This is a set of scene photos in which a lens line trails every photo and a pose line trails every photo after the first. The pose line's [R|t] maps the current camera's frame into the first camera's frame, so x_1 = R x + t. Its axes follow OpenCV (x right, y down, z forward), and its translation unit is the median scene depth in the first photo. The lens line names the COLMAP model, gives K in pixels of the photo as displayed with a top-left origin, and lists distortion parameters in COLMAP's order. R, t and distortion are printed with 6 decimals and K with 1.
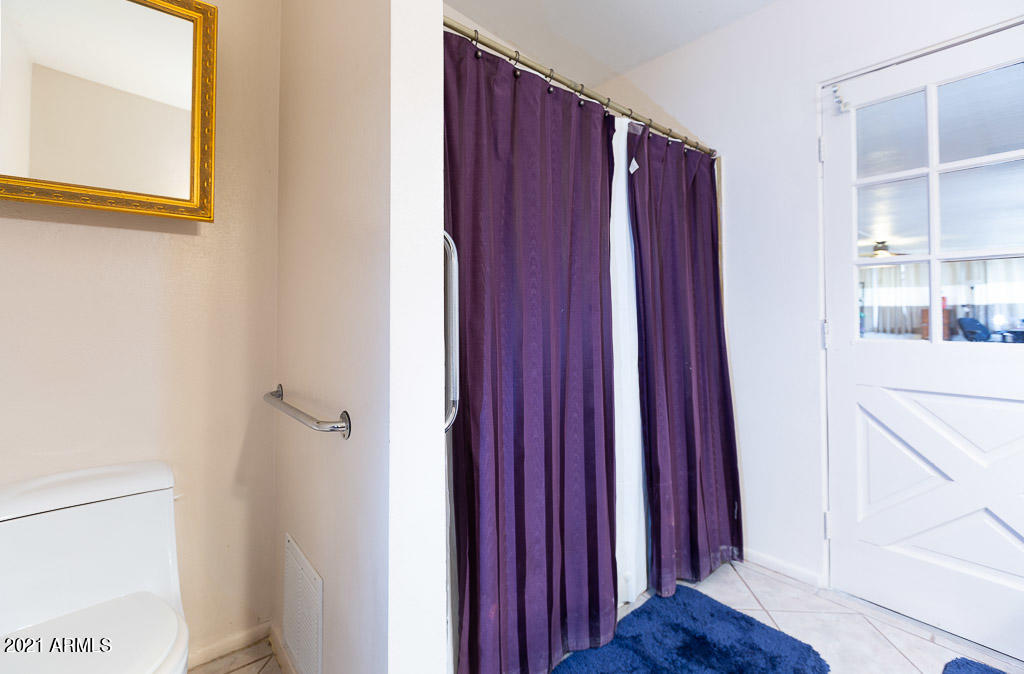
lens RADIAL K [[454.7, 0, 514.8], [0, 454.7, 302.7], [0, 0, 1]] dist [-0.000374, -0.000296]
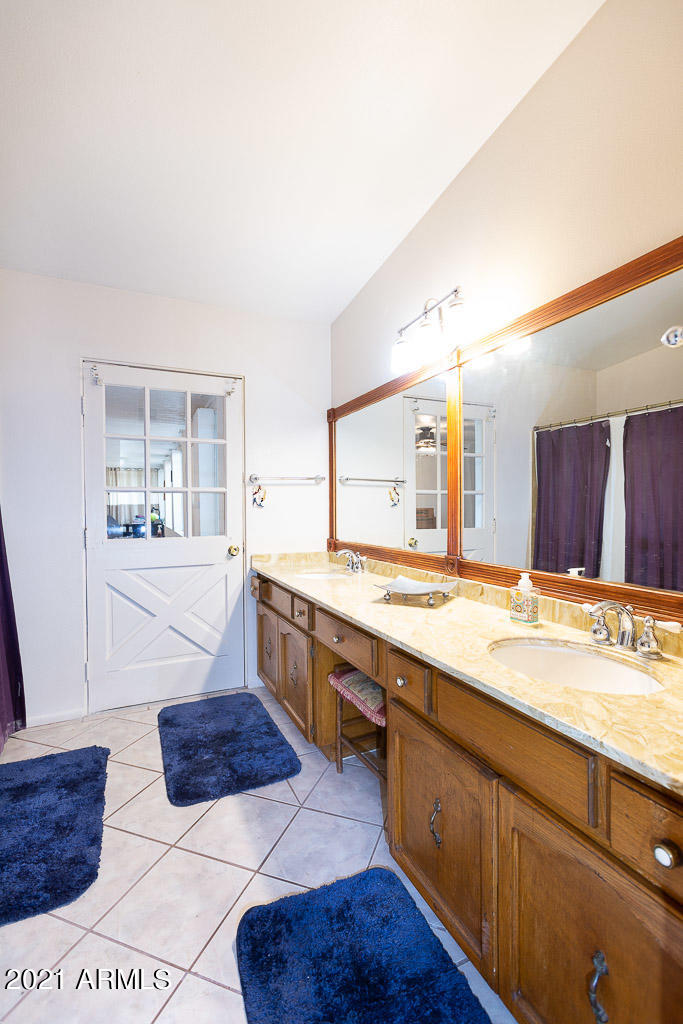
lens RADIAL K [[456.4, 0, 341.5], [0, 456.4, 512.0], [0, 0, 1]] dist [0.001921, 0.000038]
pose [[0.279327, -0.013801, 0.960097, -0.436818], [-0.013847, 0.999735, 0.018400, -0.047800], [-0.960096, -0.018434, 0.279061, -0.152513]]
